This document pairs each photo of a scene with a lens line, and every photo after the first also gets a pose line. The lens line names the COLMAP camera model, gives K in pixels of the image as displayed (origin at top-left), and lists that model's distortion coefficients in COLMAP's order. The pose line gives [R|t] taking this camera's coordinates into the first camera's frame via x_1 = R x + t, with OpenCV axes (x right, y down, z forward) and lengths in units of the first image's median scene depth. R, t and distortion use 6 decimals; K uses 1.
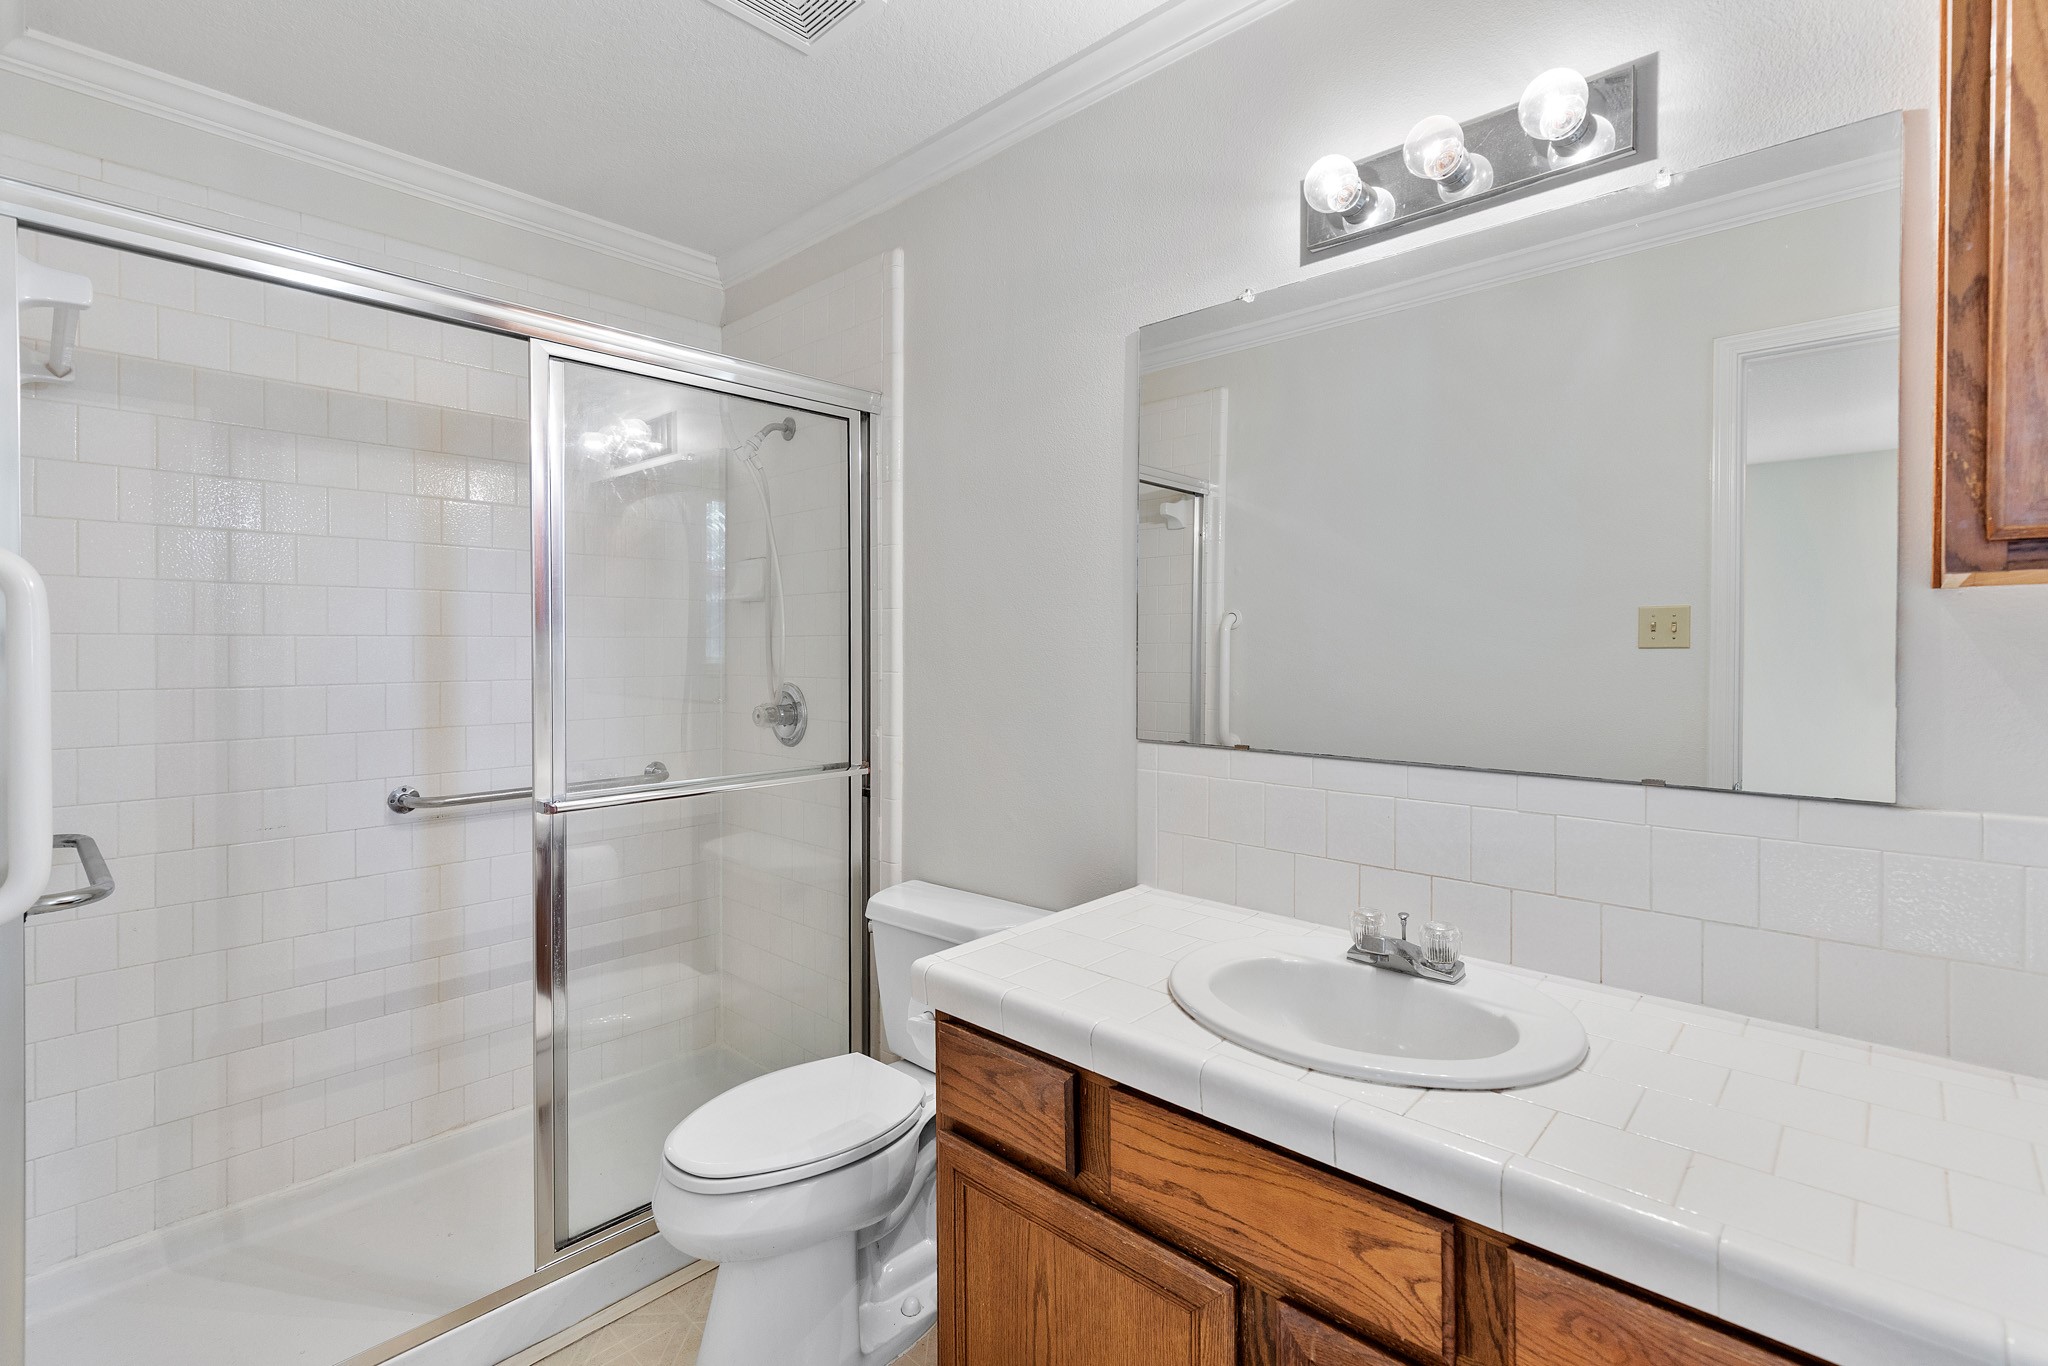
lens RADIAL K [[943.2, 0, 1024.6], [0, 943.2, 647.3], [0, 0, 1]] dist [0.001270, 0.000141]
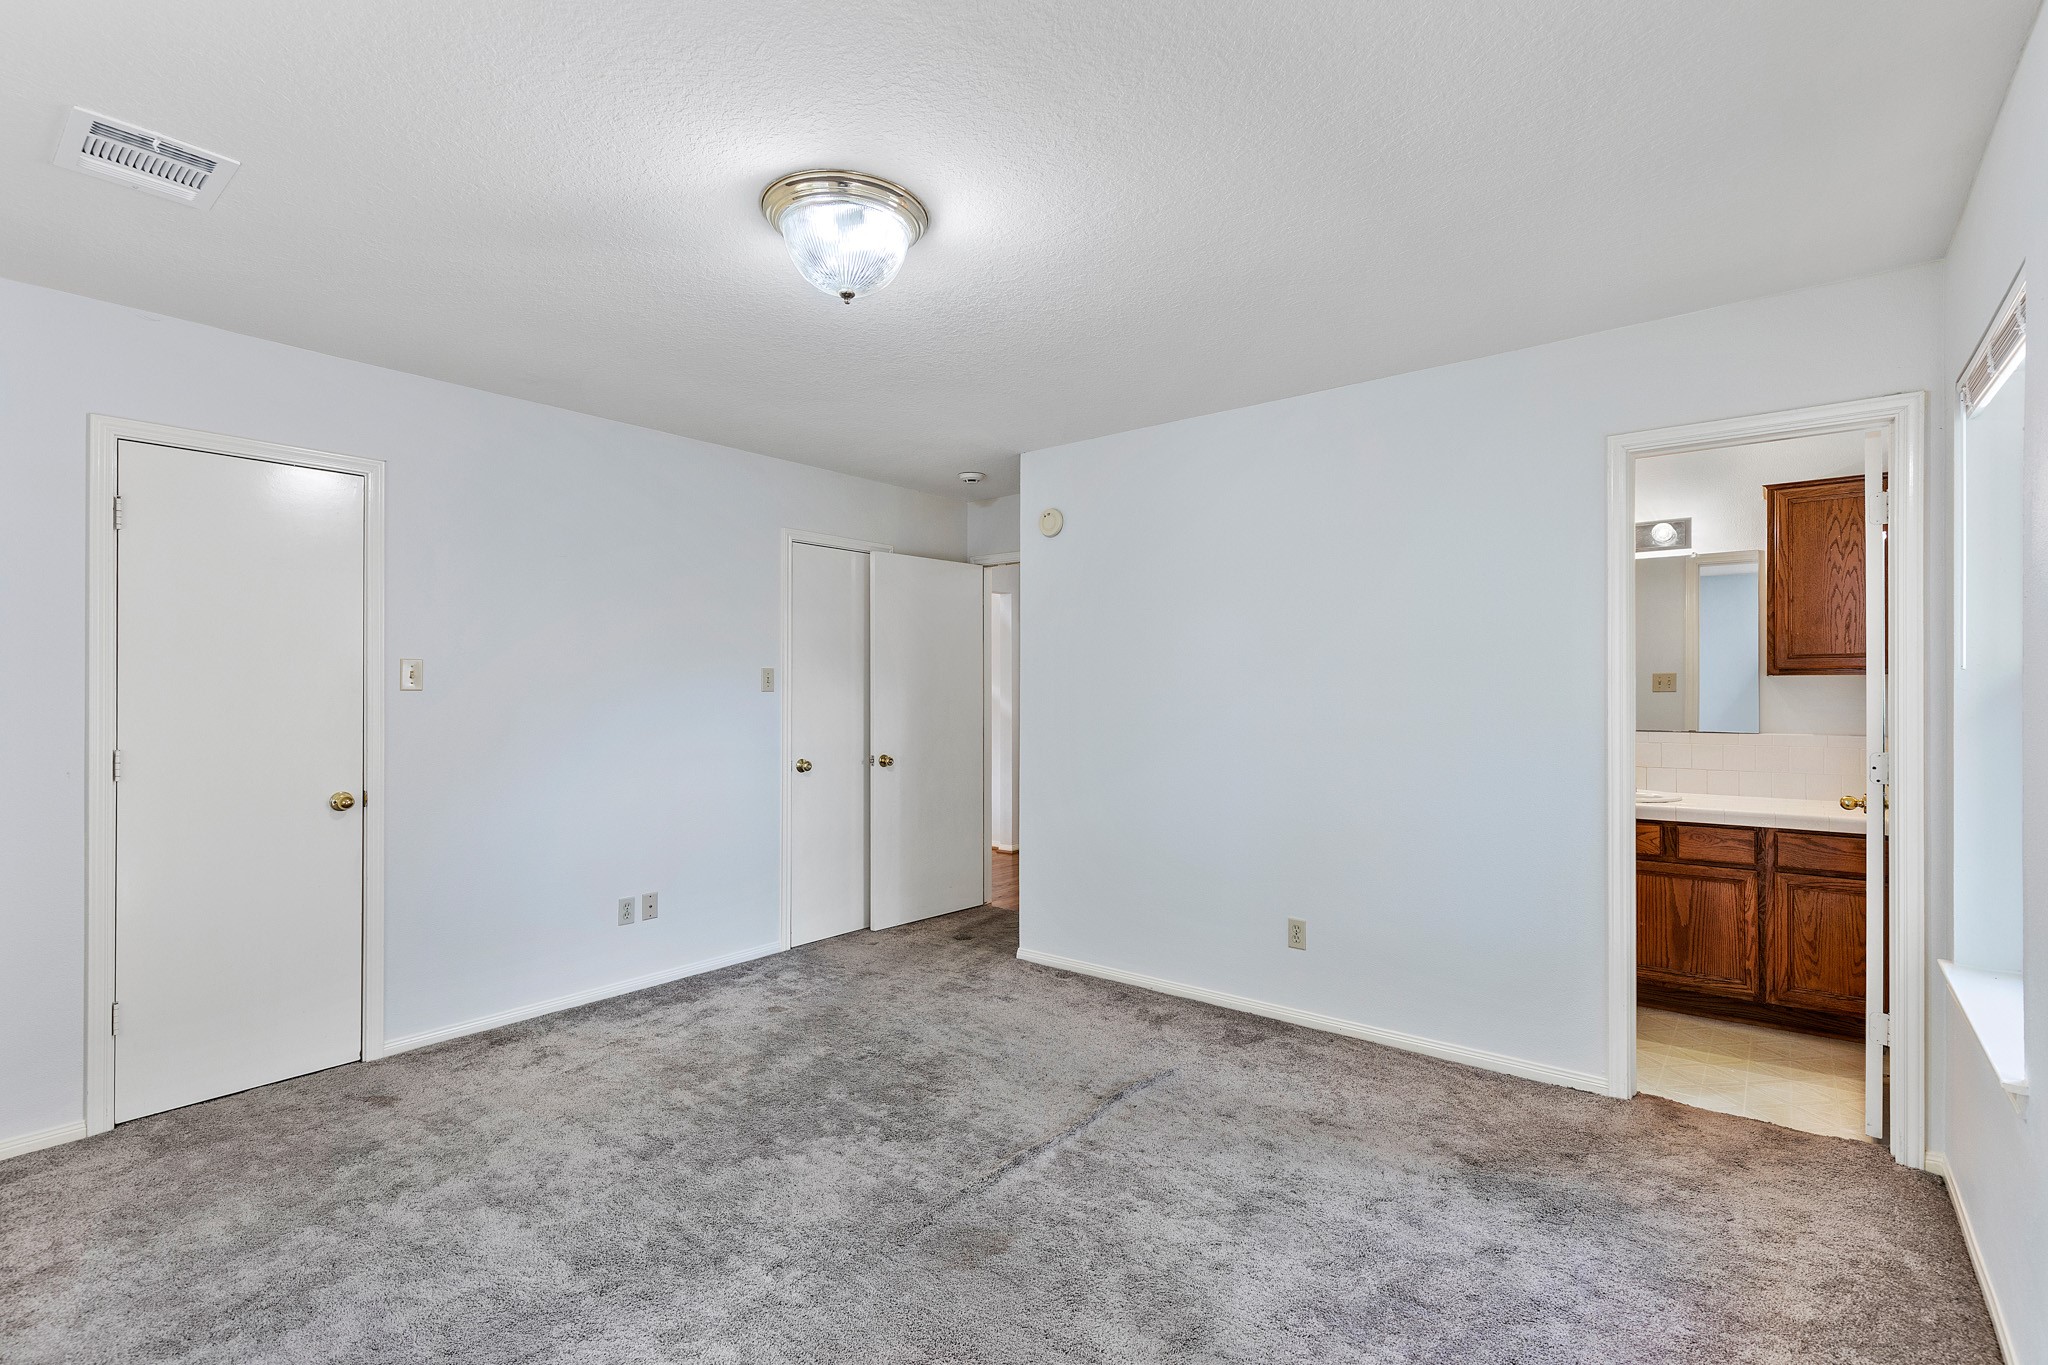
lens RADIAL K [[932.2, 0, 1024.0], [0, 932.2, 682.5], [0, 0, 1]] dist [0.002466, 0.000683]
pose [[0.996933, 0.002692, 0.078218, -2.778515], [-0.002081, 0.999967, -0.007889, 0.002009], [-0.078236, 0.007702, 0.996905, -3.019207]]
